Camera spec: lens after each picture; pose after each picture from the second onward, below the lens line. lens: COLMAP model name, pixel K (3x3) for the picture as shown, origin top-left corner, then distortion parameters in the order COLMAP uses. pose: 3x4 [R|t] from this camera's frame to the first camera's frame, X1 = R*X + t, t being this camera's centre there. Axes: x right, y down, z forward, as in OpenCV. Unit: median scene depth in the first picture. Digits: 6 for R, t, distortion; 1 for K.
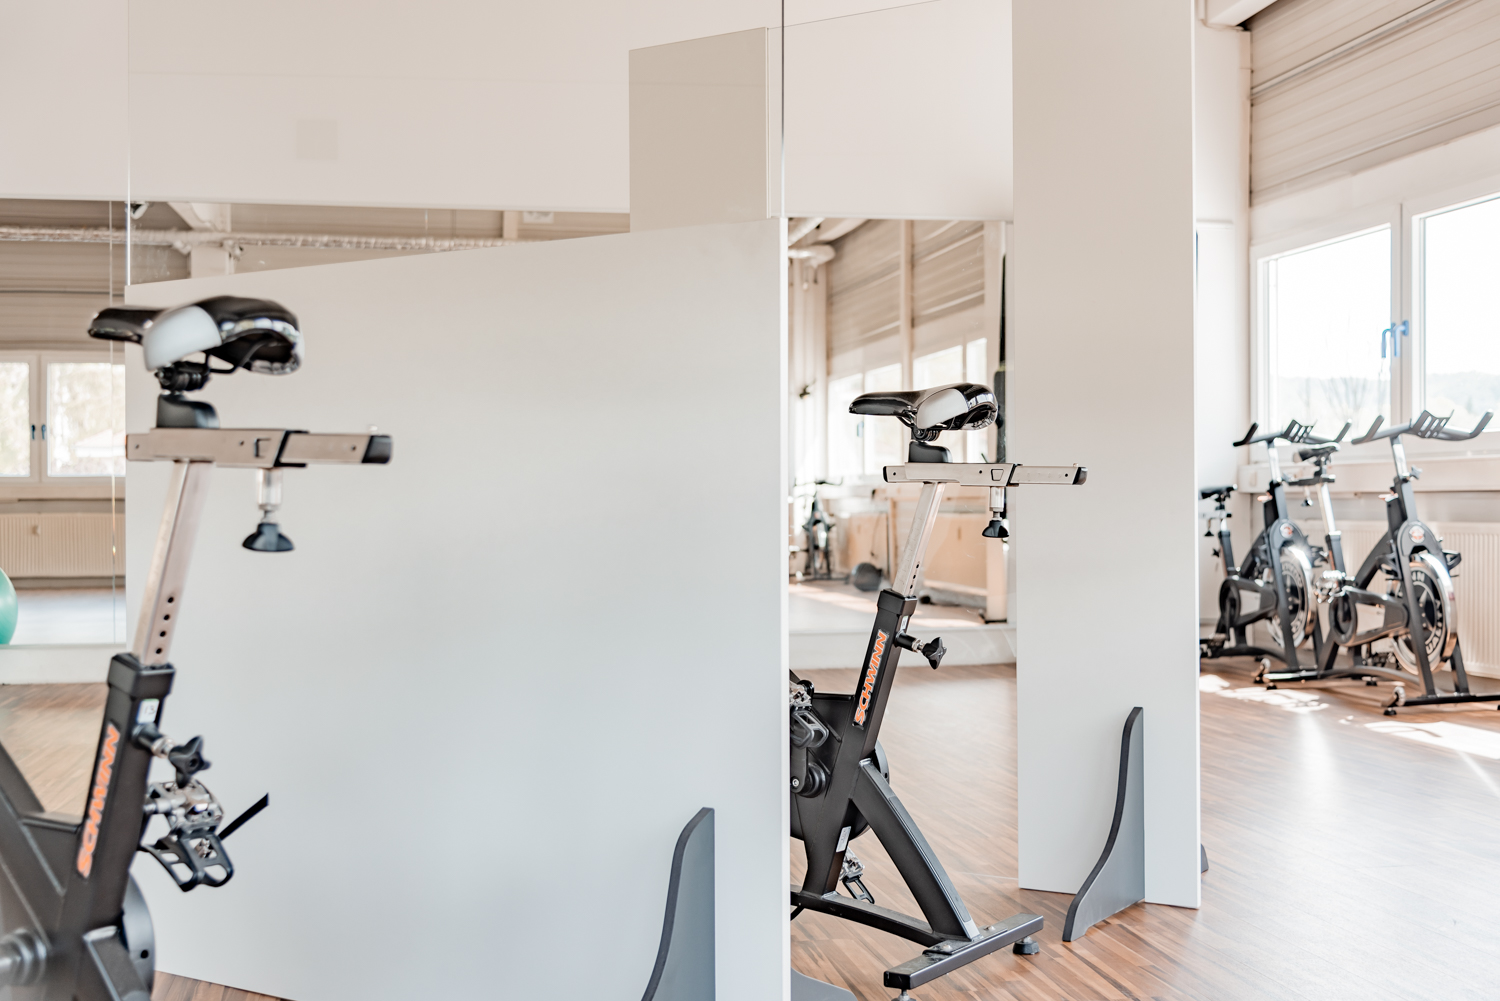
lens RADIAL K [[1862.1, 0, 750.0], [0, 1862.1, 500.5], [0, 0, 1]] dist [0.012177, -0.046008]
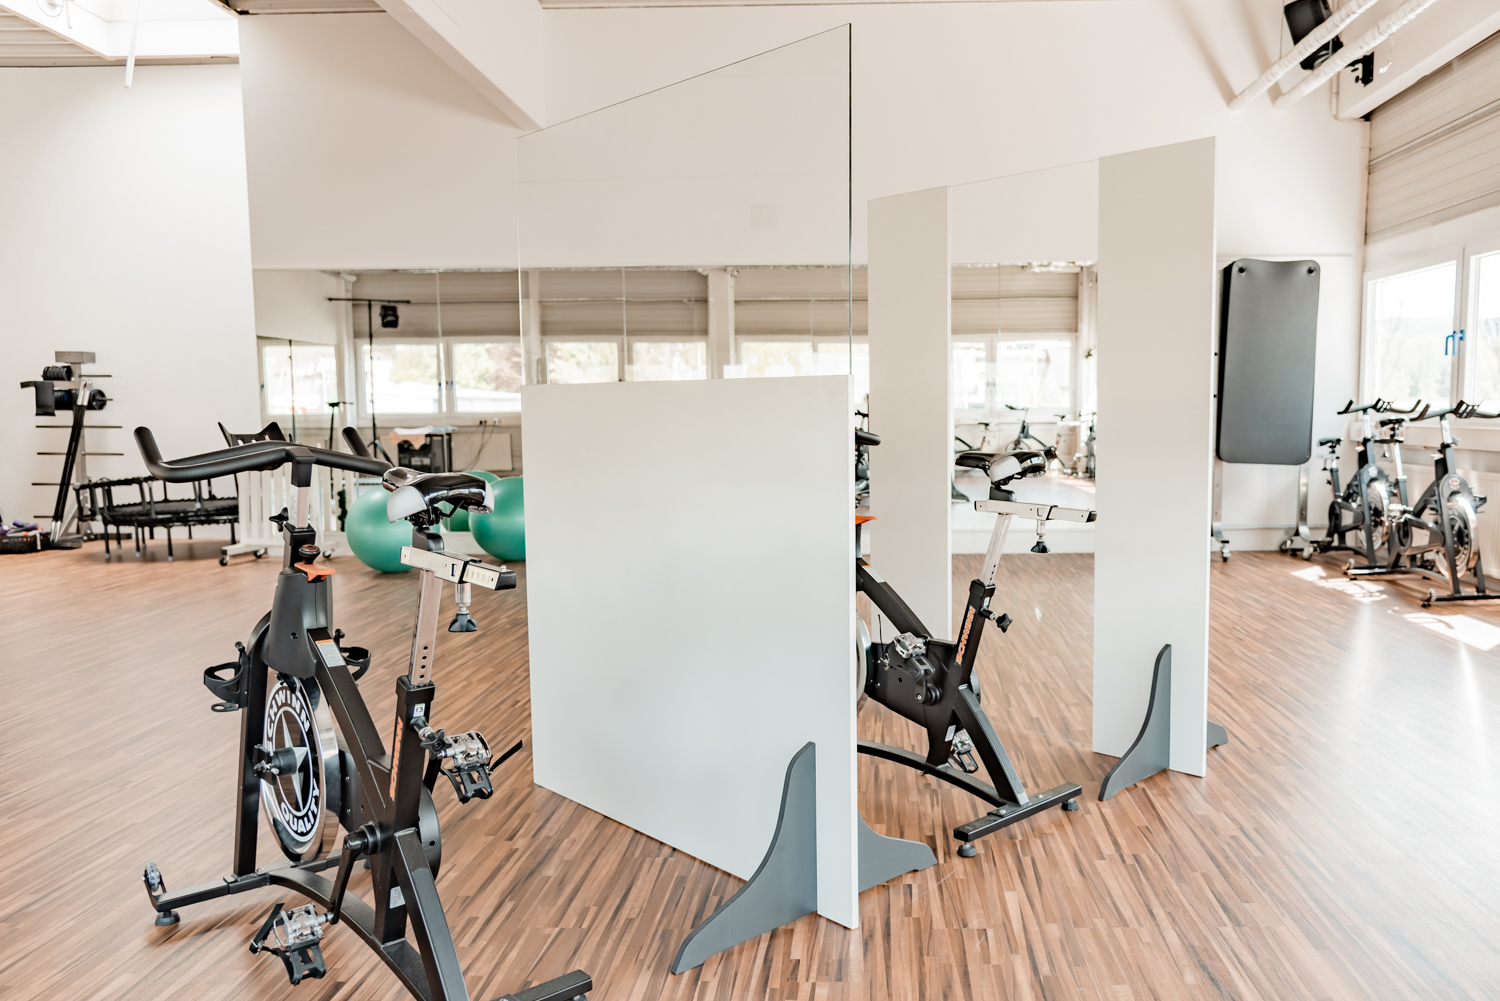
lens RADIAL K [[1152.4, 0, 844.2], [0, 1152.4, 516.0], [0, 0, 1]] dist [-0.001206, 0.001159]
pose [[0.979423, 0.016441, -0.201148, 0.071667], [0.002822, 0.995463, 0.095107, -0.043891], [0.201799, -0.093717, 0.974933, 0.020012]]
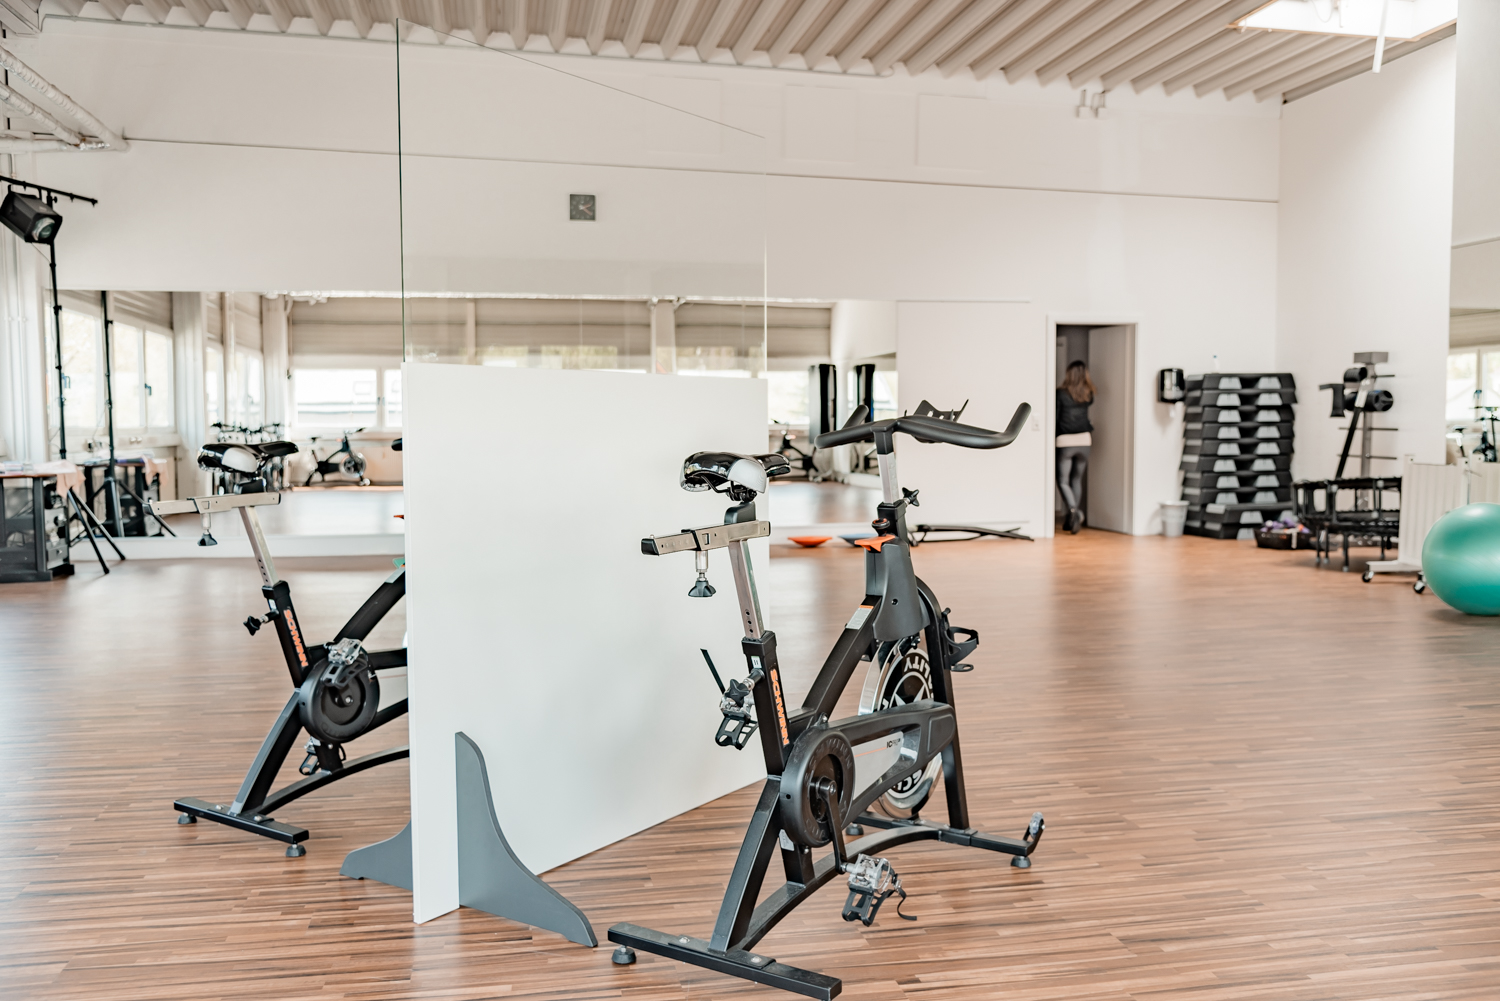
lens RADIAL K [[1292.1, 0, 750.0], [0, 1292.1, 500.5], [0, 0, 1]] dist [-0.012739, -0.000855]
pose [[-0.003616, 0.059398, -0.998228, 0.387319], [0.010283, 0.998184, 0.059358, -0.035316], [0.999941, -0.010050, -0.004221, 0.453966]]
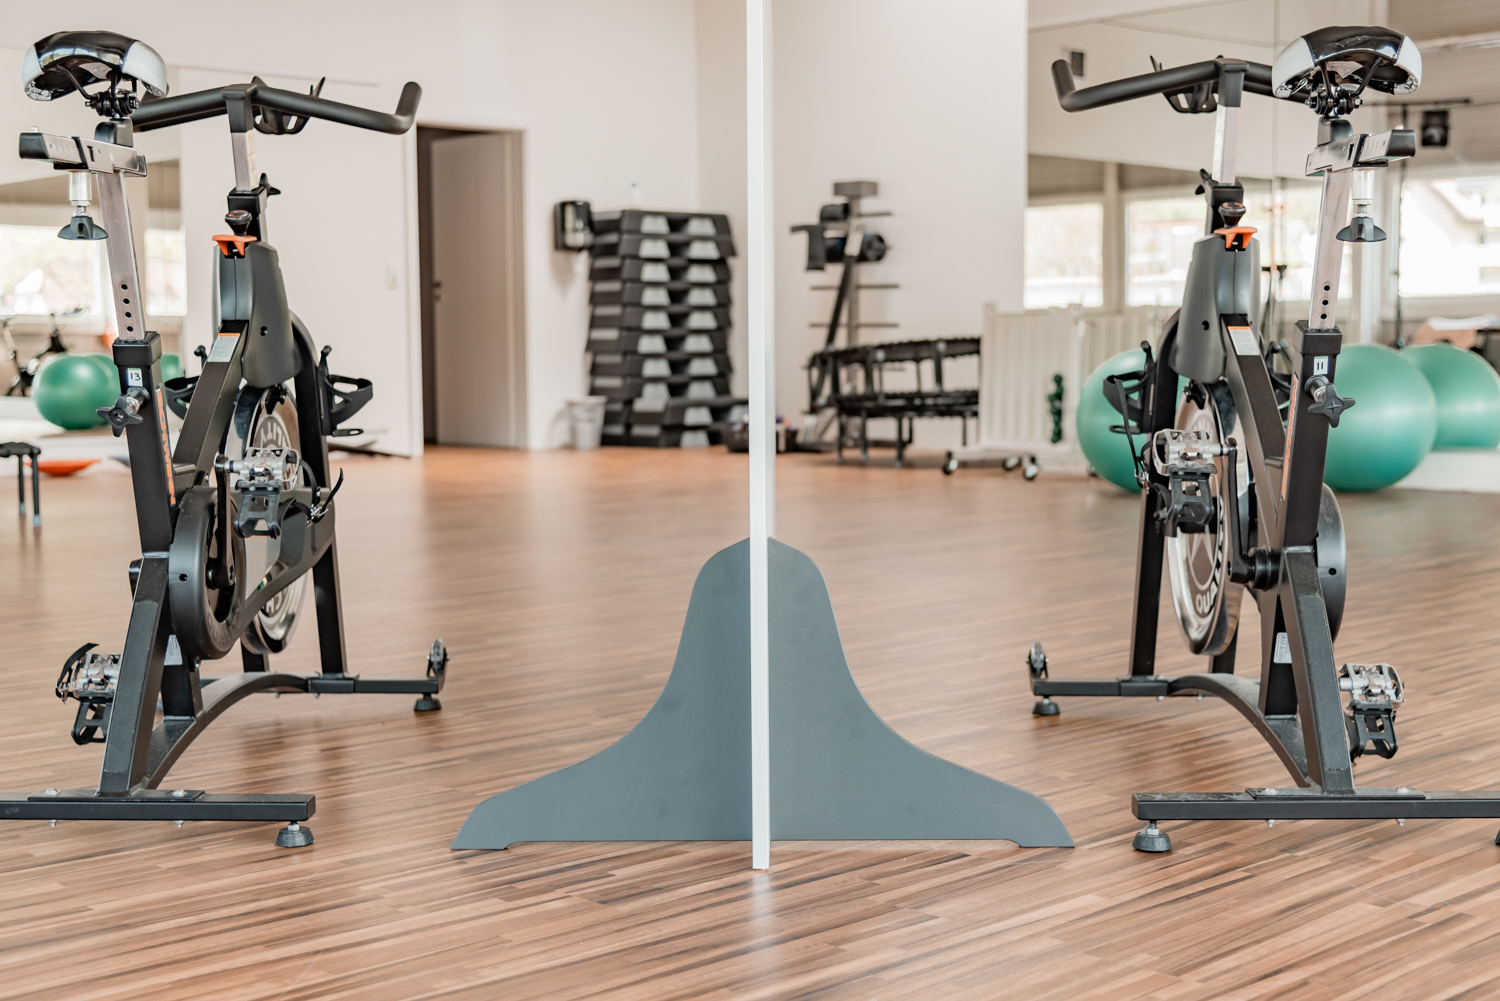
lens RADIAL K [[2019.3, 0, 750.0], [0, 2019.3, 500.5], [0, 0, 1]] dist [0.033124, -0.003253]
pose [[0.543864, 0.058924, -0.837102, 0.292119], [0.009104, 0.997059, 0.076098, 0.024646], [0.839124, -0.049008, 0.541728, 0.164334]]
